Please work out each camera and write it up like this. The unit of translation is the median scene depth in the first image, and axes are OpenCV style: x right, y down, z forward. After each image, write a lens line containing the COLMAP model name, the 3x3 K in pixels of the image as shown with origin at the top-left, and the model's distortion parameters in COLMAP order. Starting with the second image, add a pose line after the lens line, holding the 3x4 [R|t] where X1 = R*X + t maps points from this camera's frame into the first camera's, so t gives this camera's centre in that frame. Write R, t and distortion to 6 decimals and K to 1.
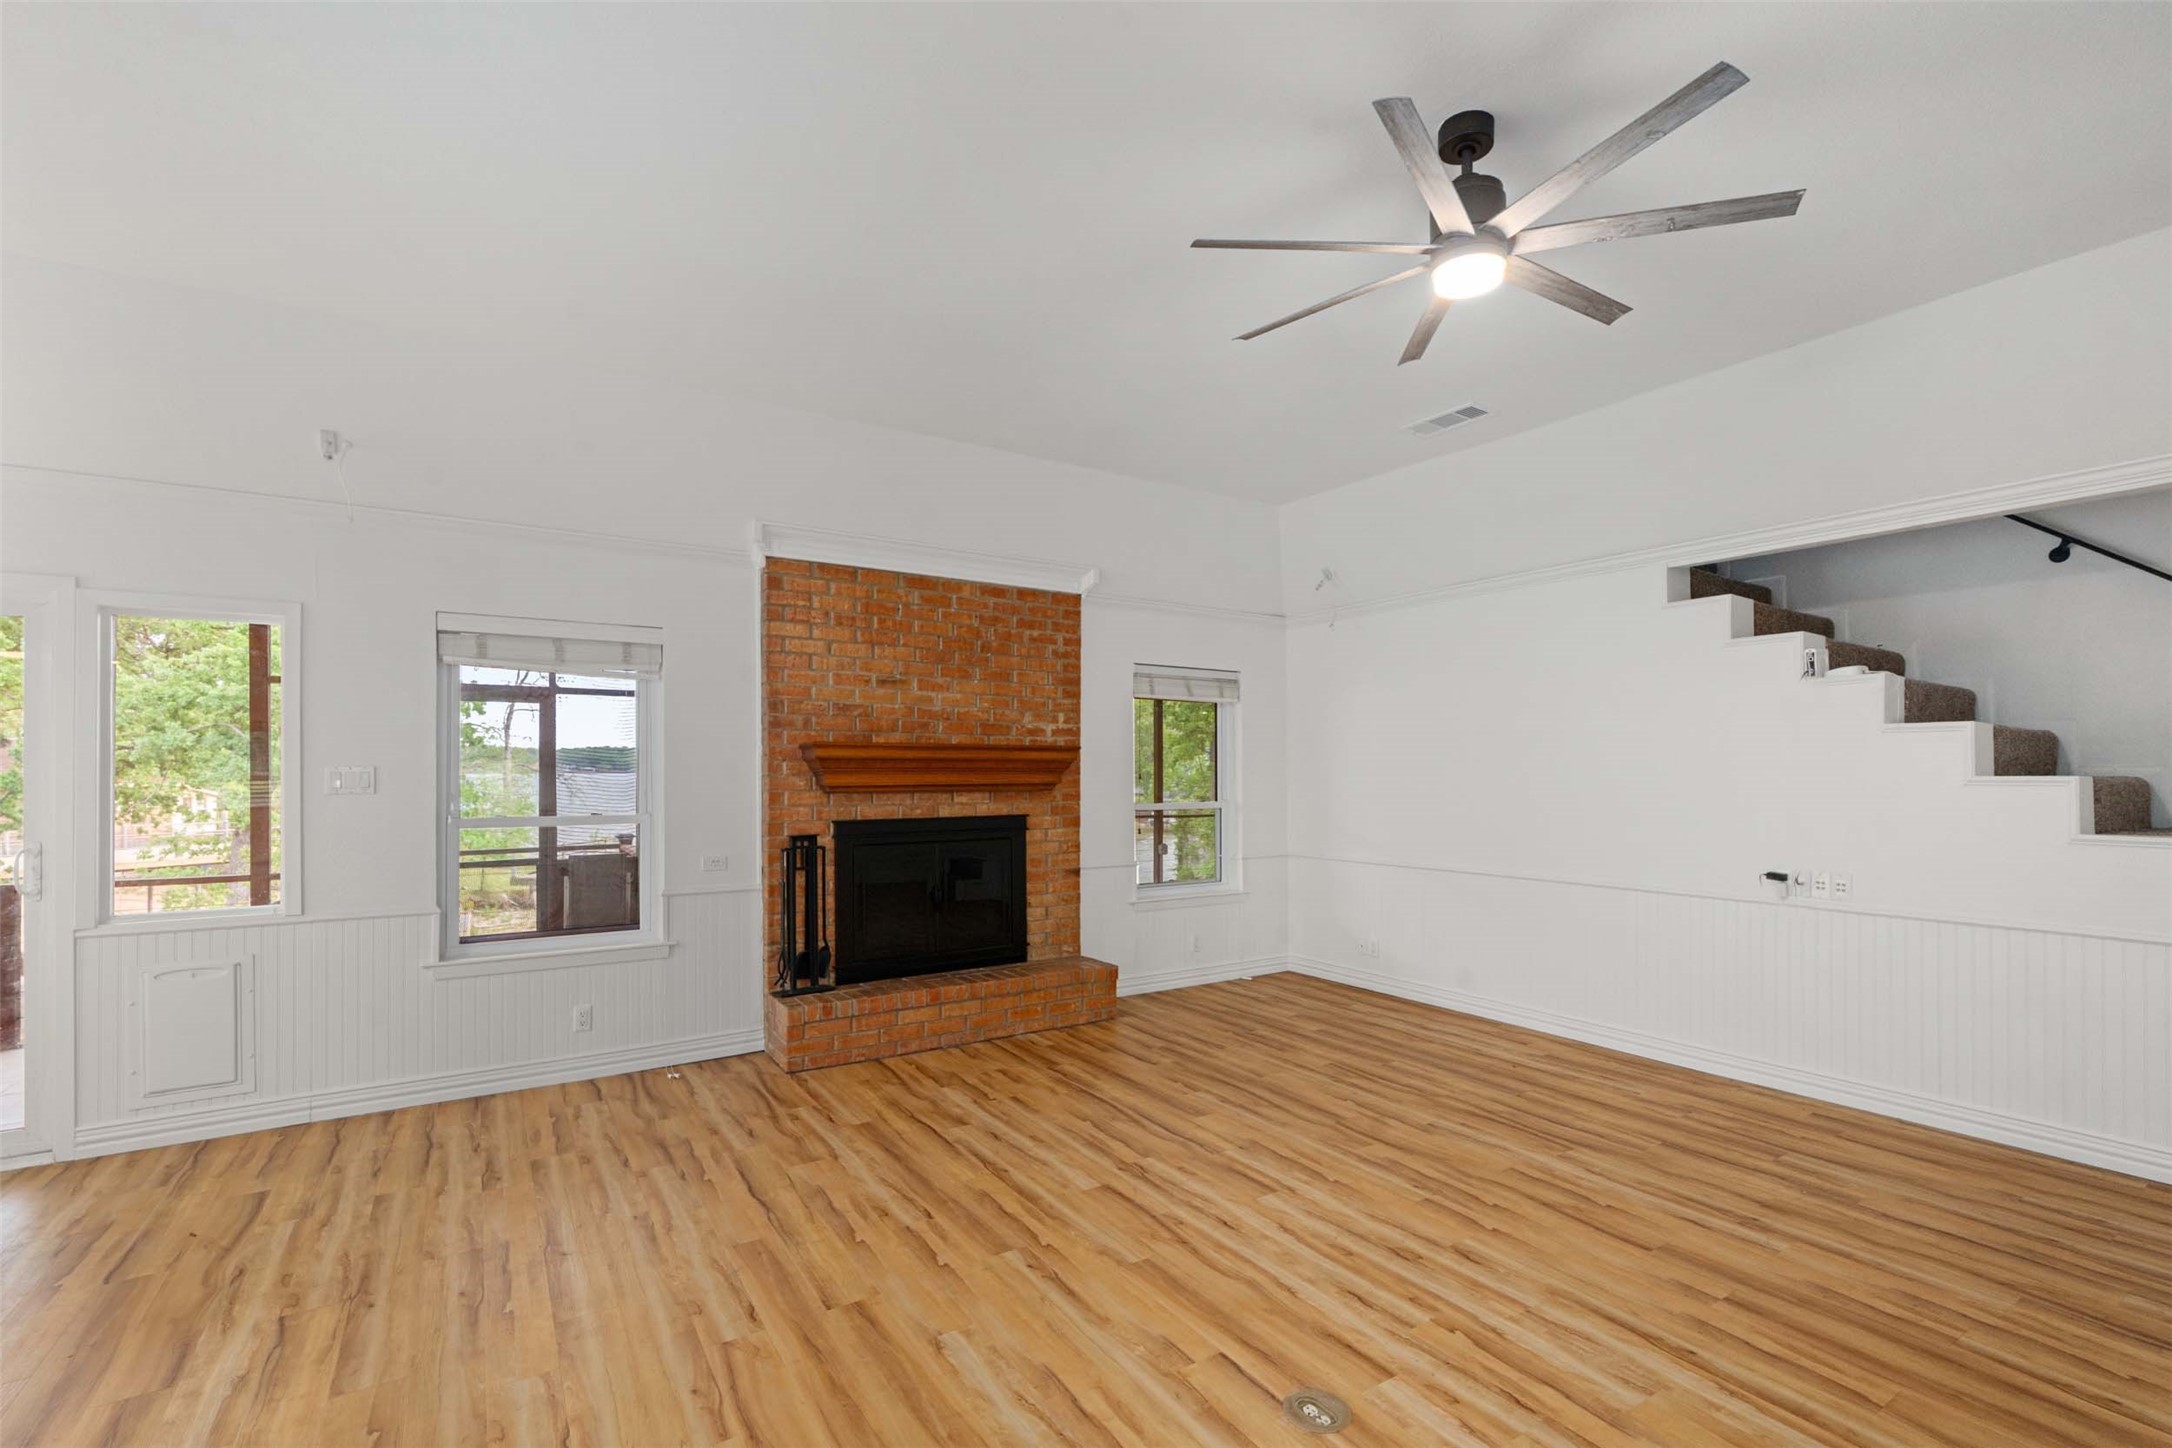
lens RADIAL K [[960.1, 0, 1086.9], [0, 960.1, 762.8], [0, 0, 1]] dist [-0.003142, 0.000568]
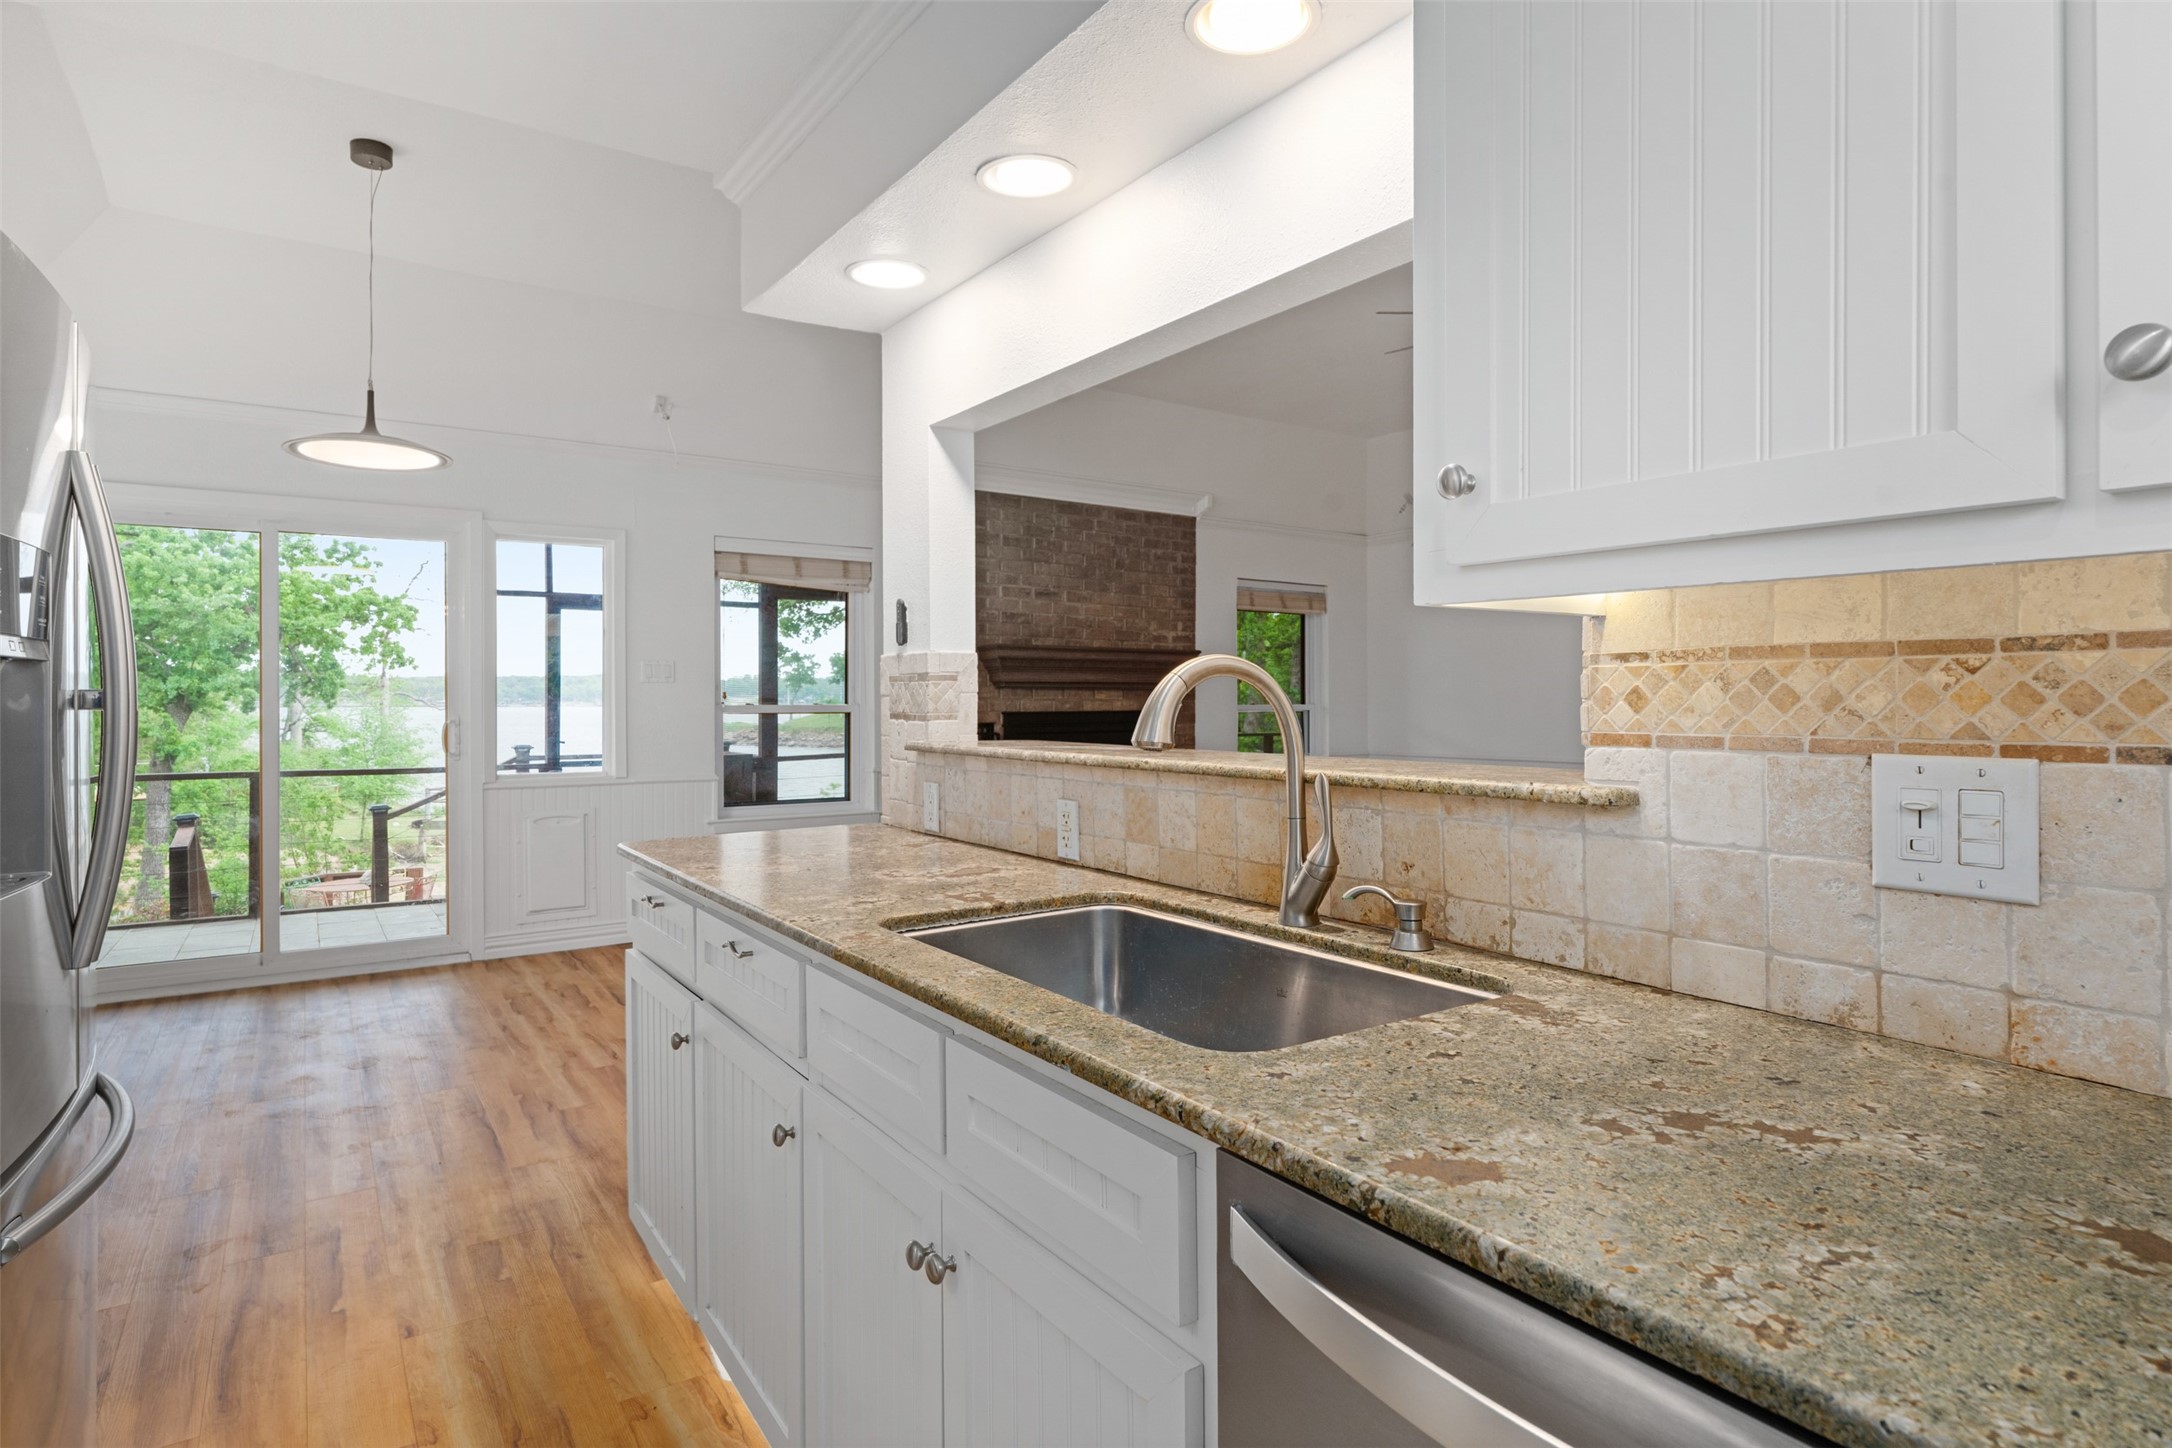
lens RADIAL K [[1155.6, 0, 1086.2], [0, 1155.6, 700.7], [0, 0, 1]] dist [-0.002259, -0.000060]
pose [[0.999656, -0.000380, 0.026228, -0.214556], [0.000234, 0.999984, 0.005570, 0.041424], [-0.026229, -0.005562, 0.999640, -0.447346]]
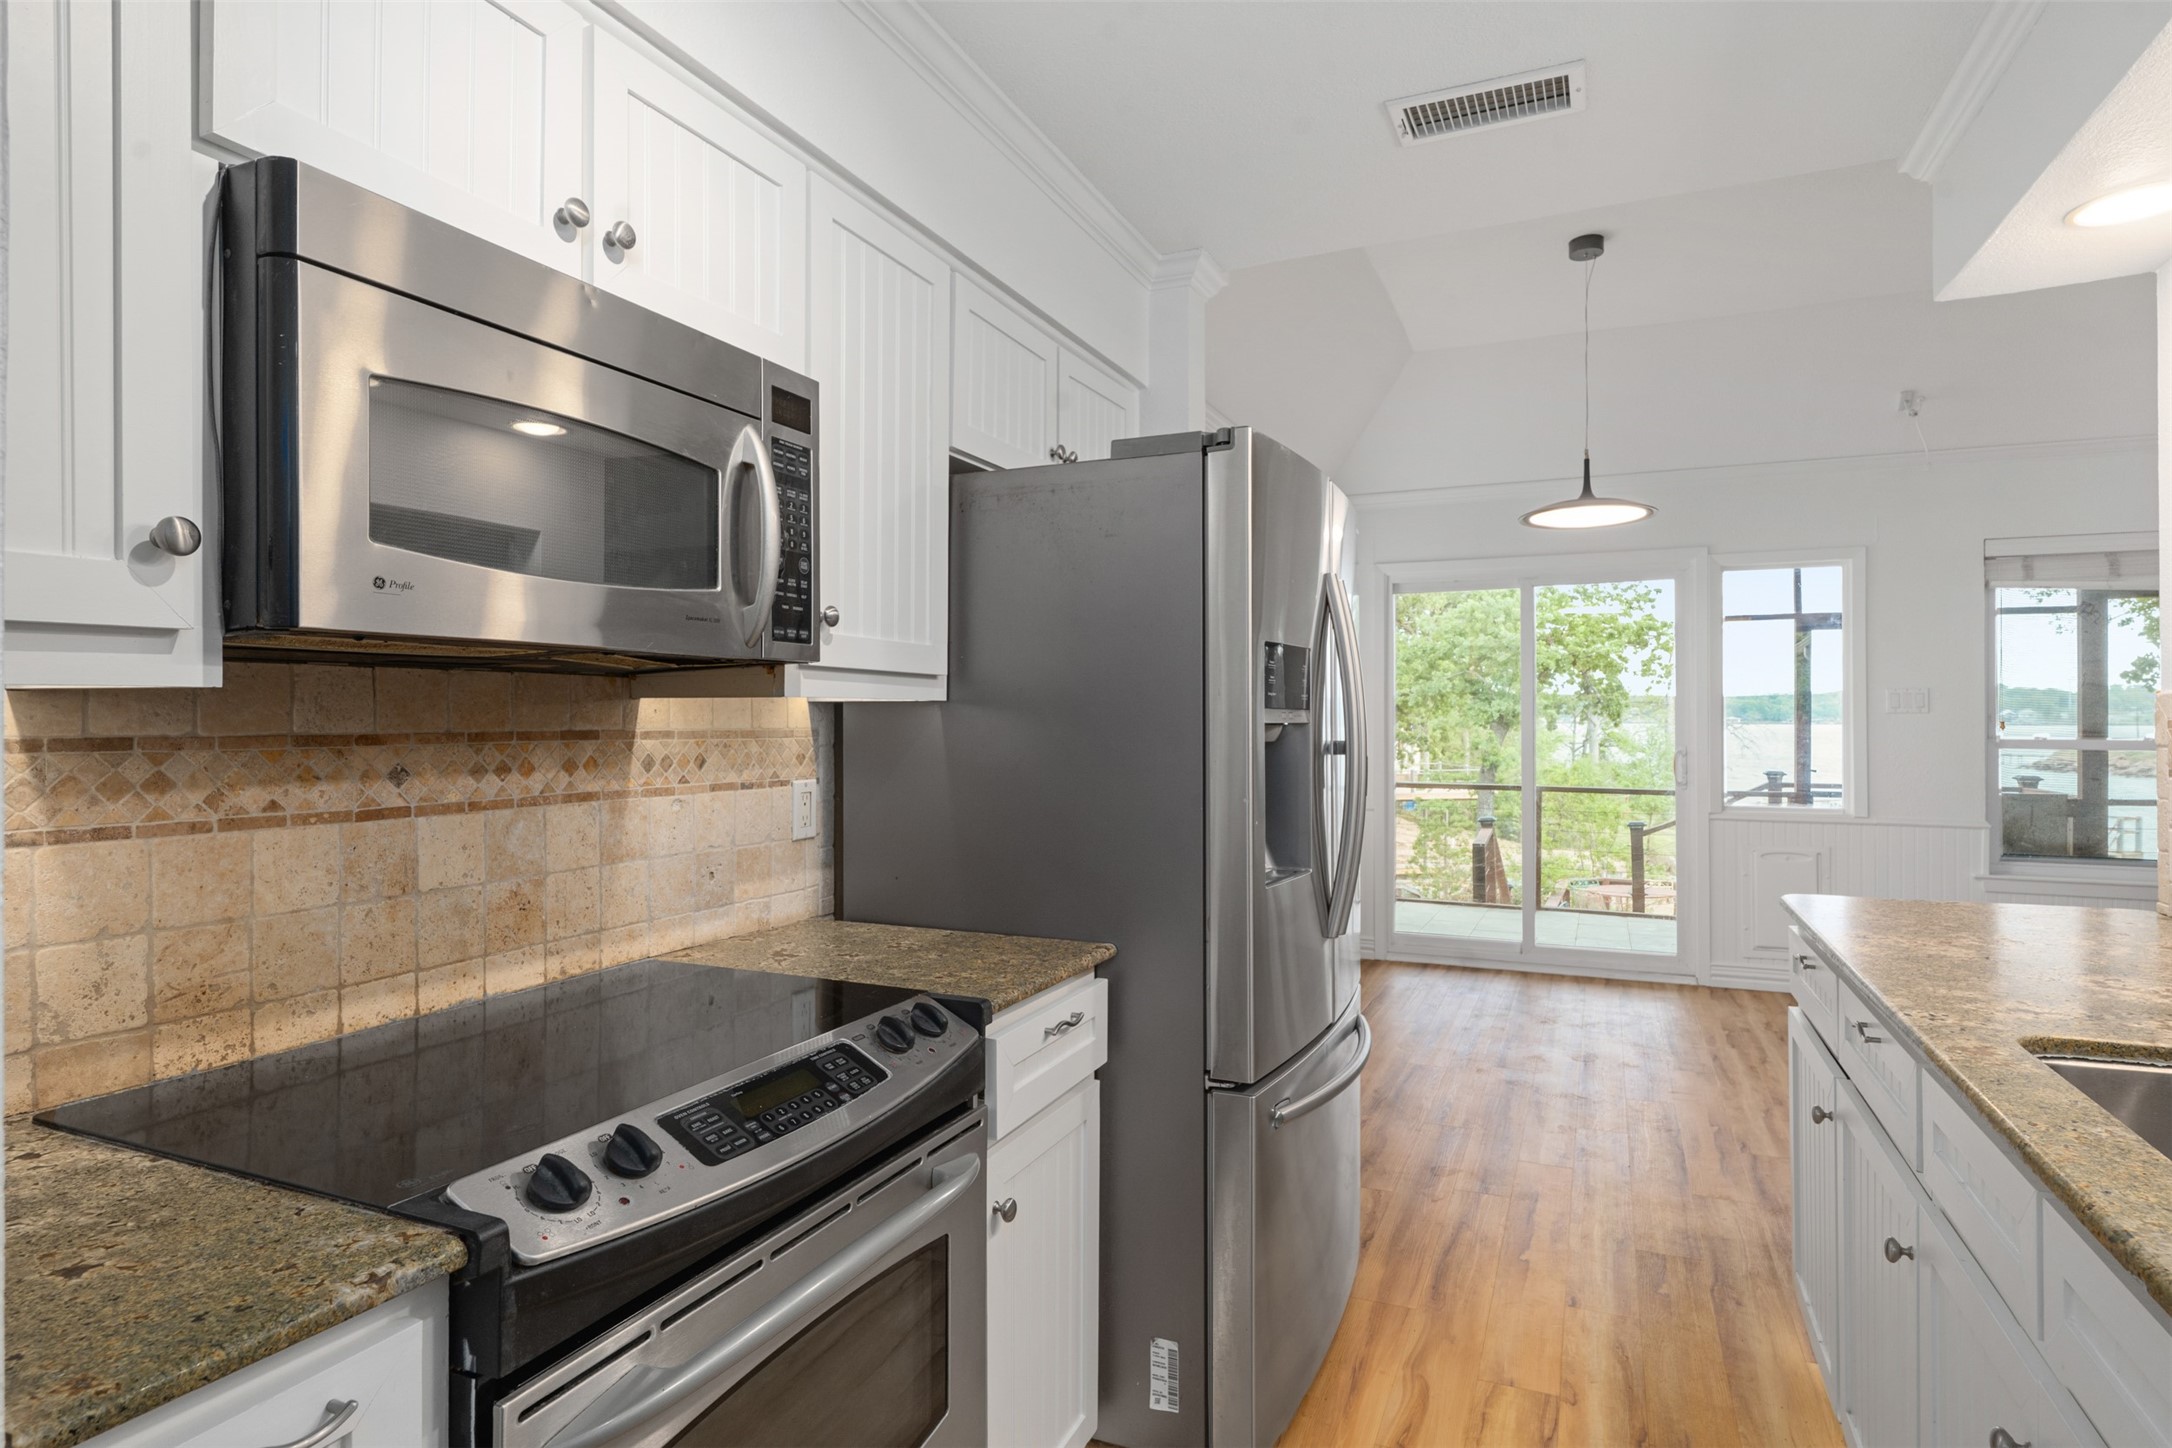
lens RADIAL K [[1155.6, 0, 1086.0], [0, 1155.6, 724.0], [0, 0, 1]] dist [-0.001696, -0.001030]
pose [[0.547925, 0.005063, -0.836512, -0.147538], [0.004241, 0.999952, 0.008830, 0.026079], [0.836516, -0.008386, 0.547878, -0.450909]]
